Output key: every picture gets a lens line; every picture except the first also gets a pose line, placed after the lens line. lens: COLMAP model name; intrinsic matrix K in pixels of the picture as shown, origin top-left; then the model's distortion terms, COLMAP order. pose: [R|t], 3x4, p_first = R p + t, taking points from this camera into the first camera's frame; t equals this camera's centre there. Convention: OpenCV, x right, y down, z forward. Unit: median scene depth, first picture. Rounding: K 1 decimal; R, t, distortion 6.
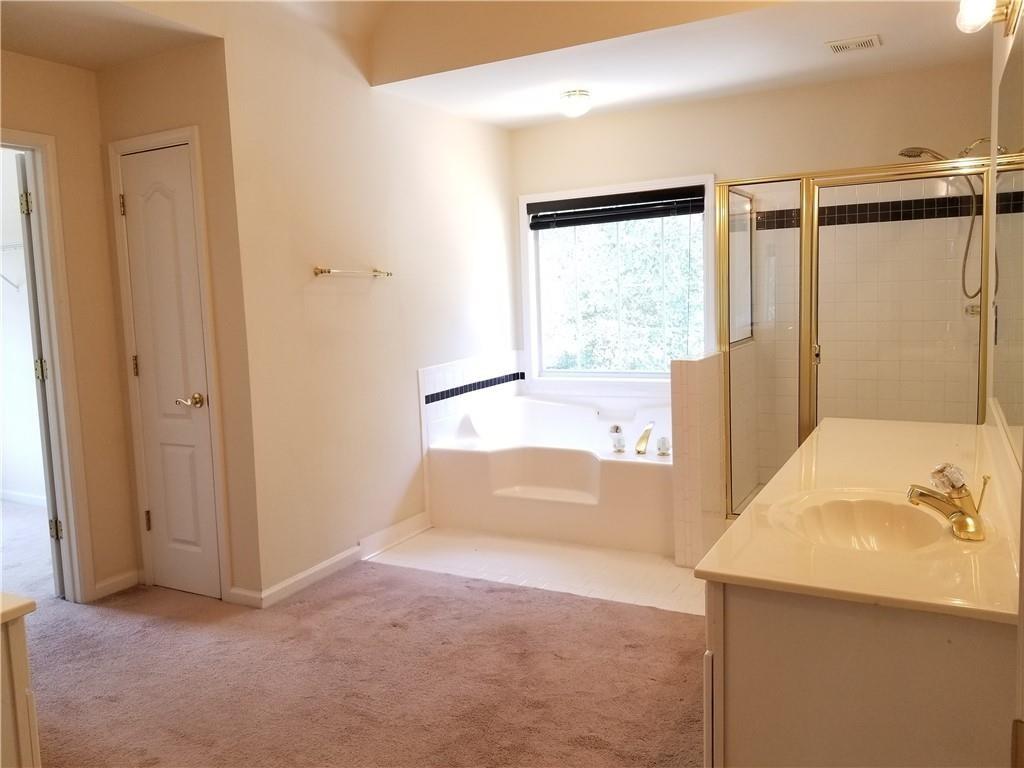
lens RADIAL K [[802.4, 0, 499.3], [0, 802.4, 356.9], [0, 0, 1]] dist [0.066547, -0.096820]
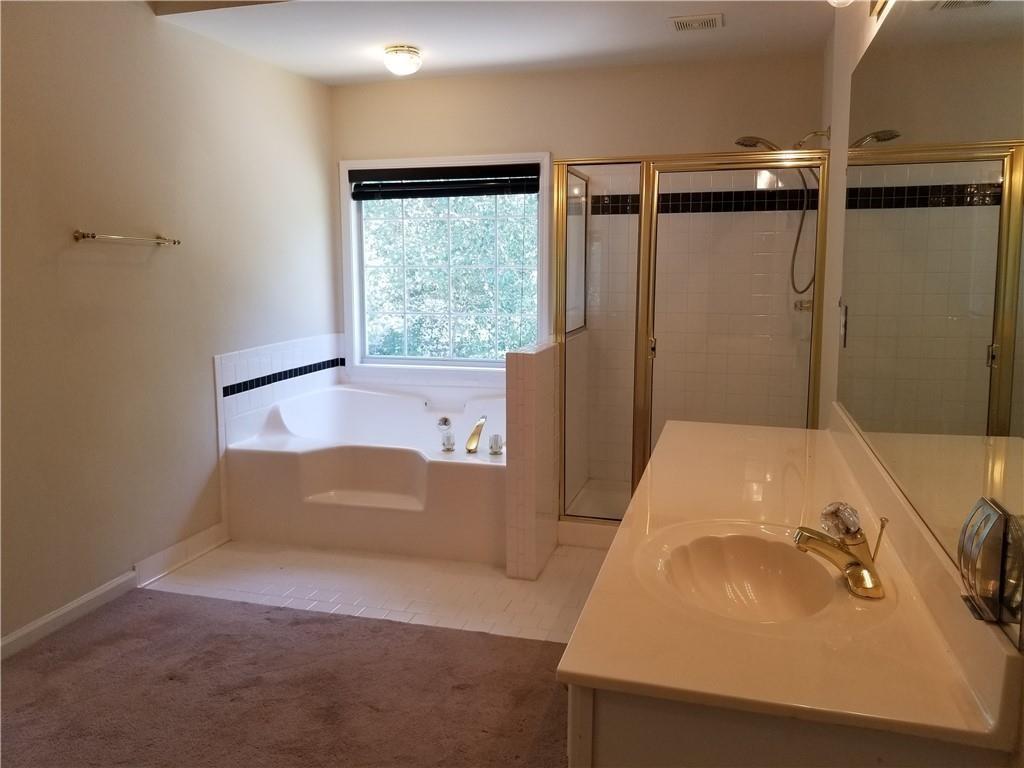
lens RADIAL K [[802.4, 0, 512.7], [0, 802.4, 365.2], [0, 0, 1]] dist [0.066547, -0.096820]
pose [[0.973186, 0.008741, 0.229852, 0.011296], [-0.017732, 0.999155, 0.037081, -0.014630], [-0.229333, -0.040162, 0.972519, 0.108661]]
